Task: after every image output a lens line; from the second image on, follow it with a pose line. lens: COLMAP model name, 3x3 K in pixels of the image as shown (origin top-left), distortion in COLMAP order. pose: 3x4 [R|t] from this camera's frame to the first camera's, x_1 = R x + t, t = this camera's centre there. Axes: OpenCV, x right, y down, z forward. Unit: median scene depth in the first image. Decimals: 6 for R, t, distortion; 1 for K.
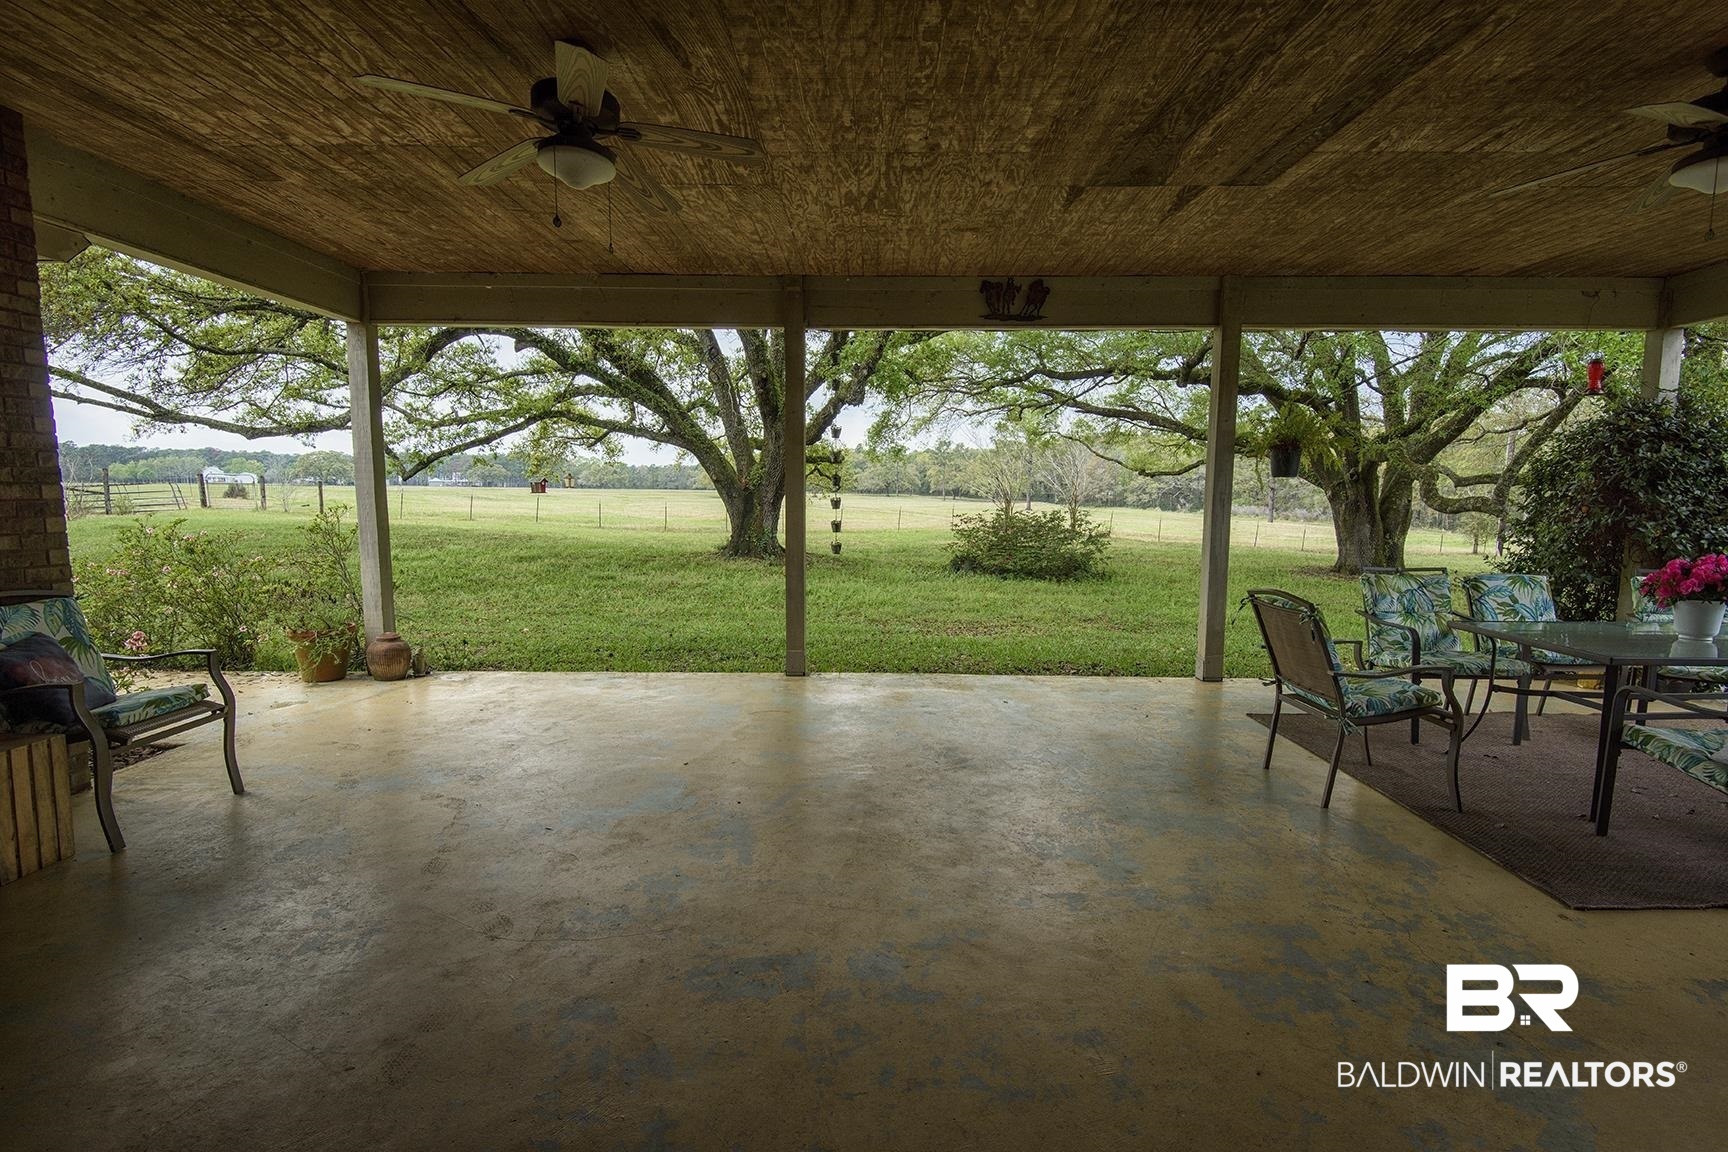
lens RADIAL K [[794.5, 0, 849.1], [0, 794.5, 583.7], [0, 0, 1]] dist [0.000394, -0.006725]
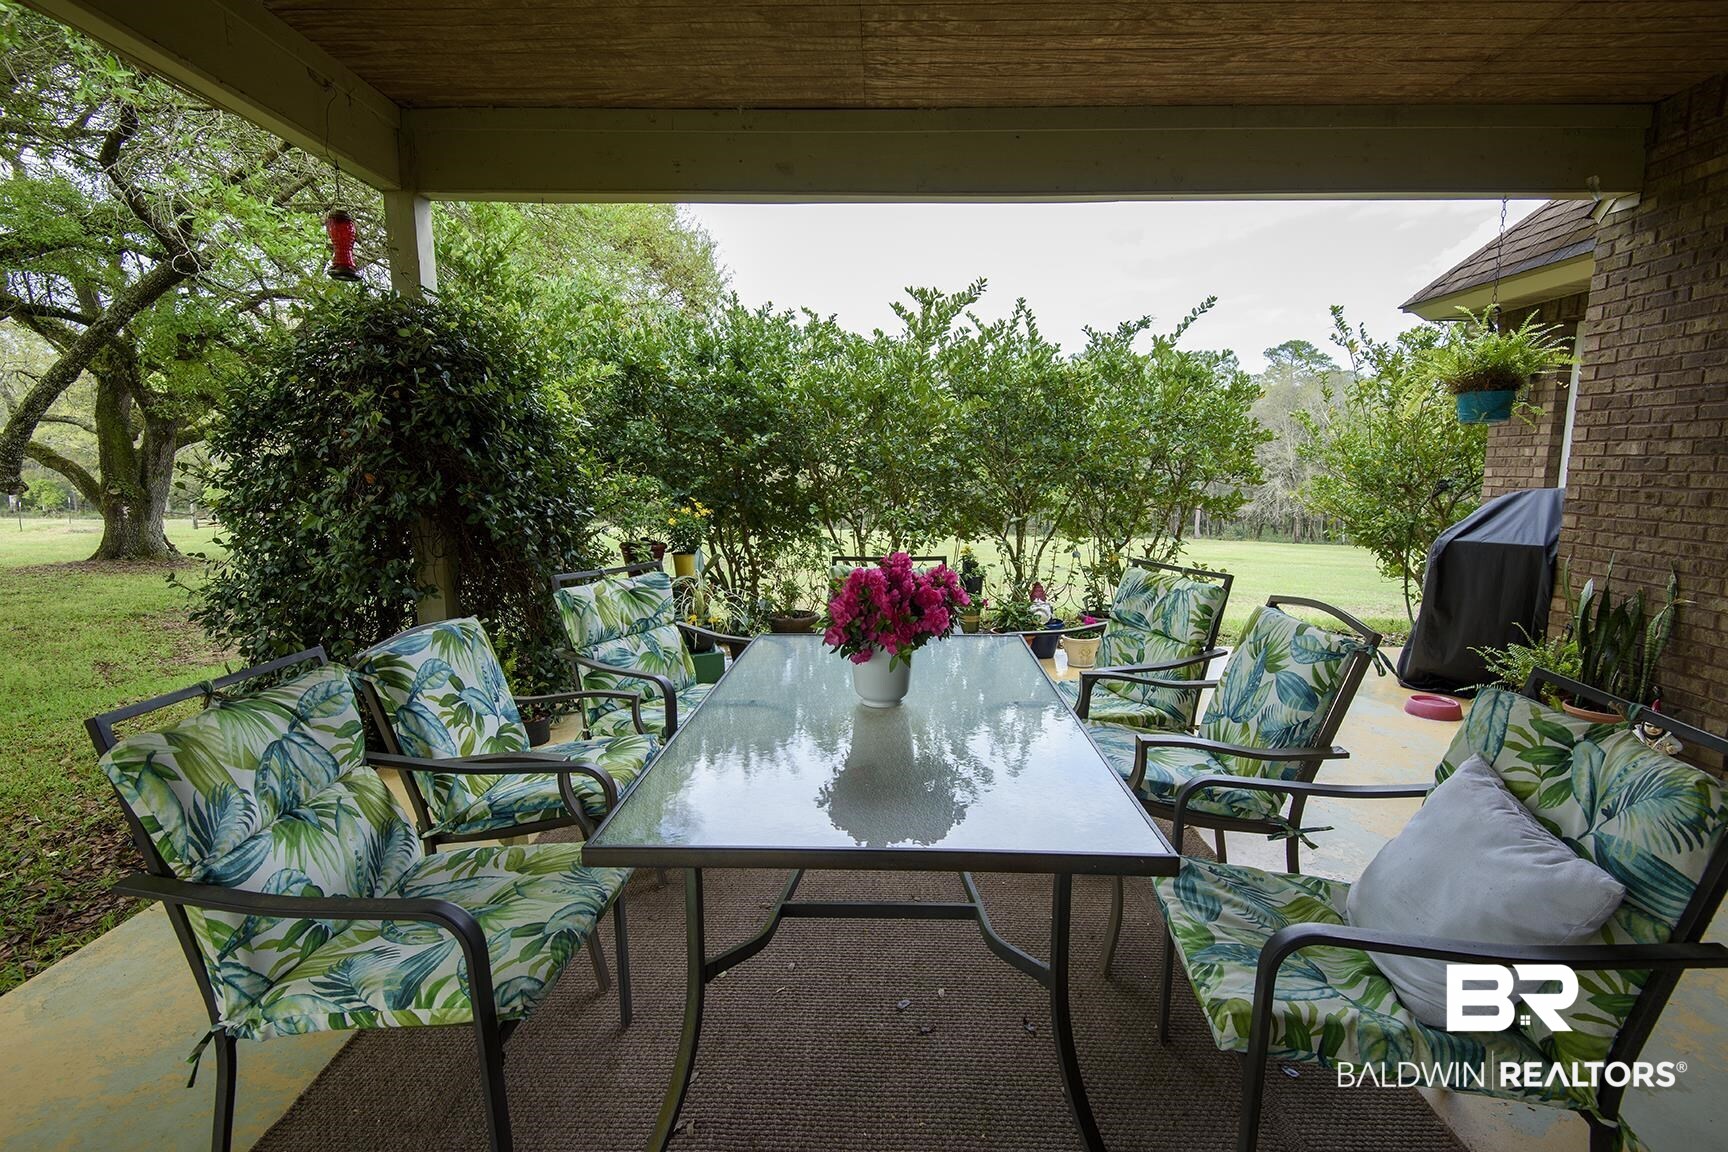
lens RADIAL K [[794.5, 0, 872.3], [0, 794.5, 578.4], [0, 0, 1]] dist [0.000394, -0.006725]
pose [[-0.010318, -0.146212, 0.989199, 0.403876], [0.114522, 0.982570, 0.146427, -0.076274], [-0.993367, 0.114796, 0.006606, 0.757925]]
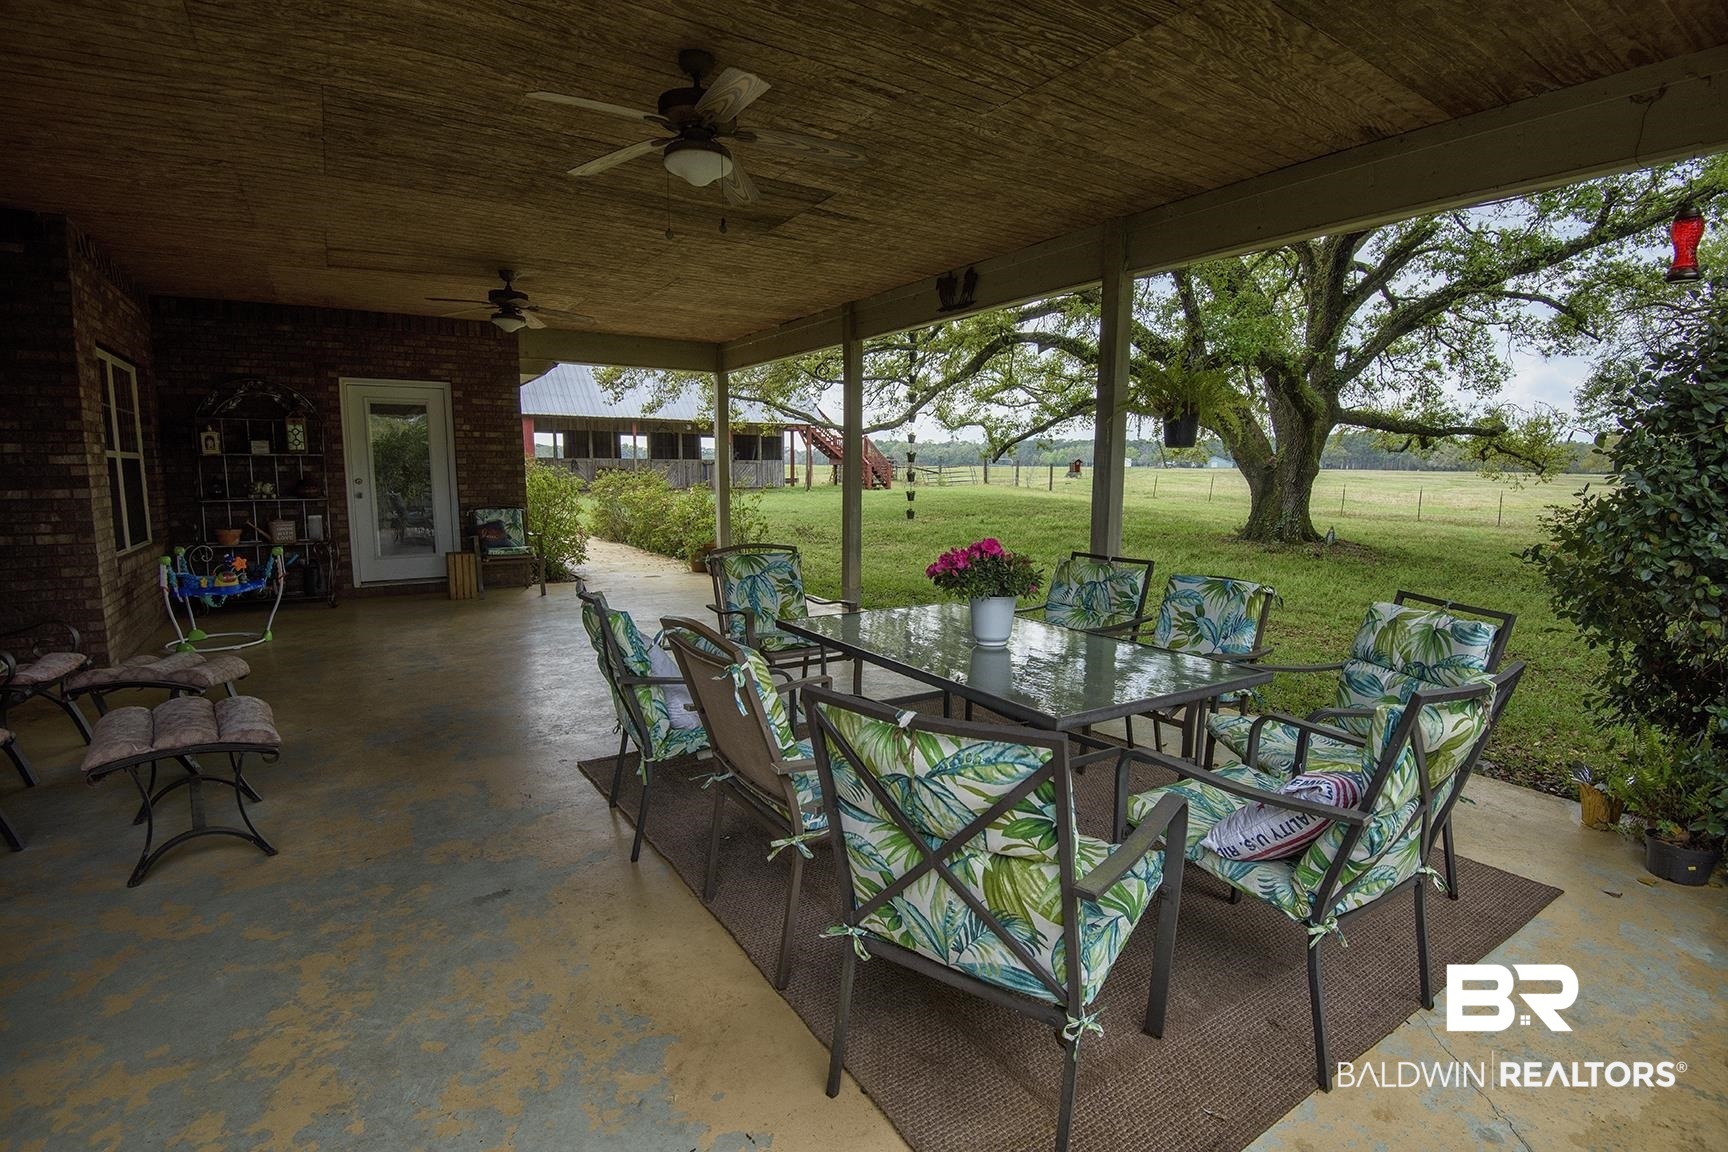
lens RADIAL K [[794.5, 0, 866.0], [0, 794.5, 574.7], [0, 0, 1]] dist [0.000394, -0.006725]
pose [[0.573759, 0.106087, -0.812124, 1.251687], [-0.096840, 0.993407, 0.061351, -0.028038], [0.813279, 0.043445, 0.580250, 0.325396]]
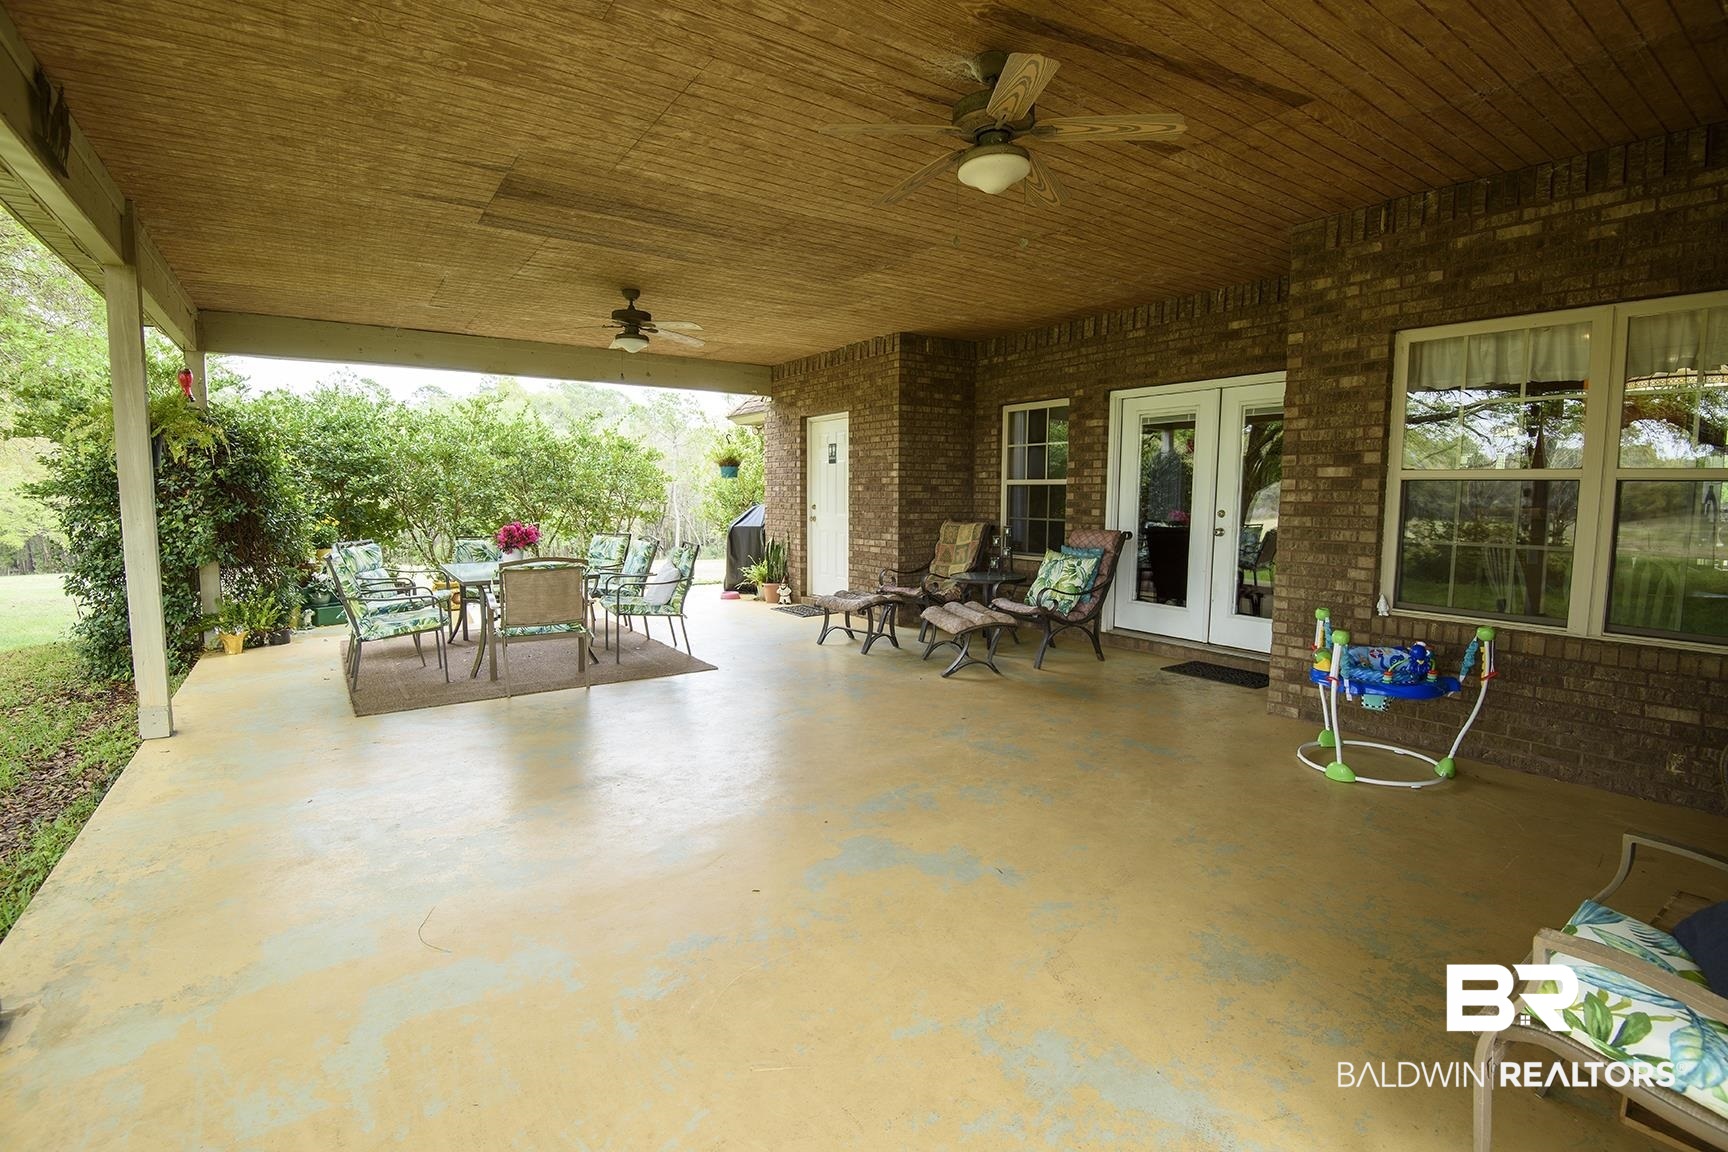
lens RADIAL K [[794.5, 0, 865.0], [0, 794.5, 576.6], [0, 0, 1]] dist [0.000394, -0.006725]
pose [[-0.583599, -0.092374, 0.806771, -0.647328], [0.087061, 0.980665, 0.175263, -0.122219], [-0.807361, 0.172522, -0.564273, 1.051774]]
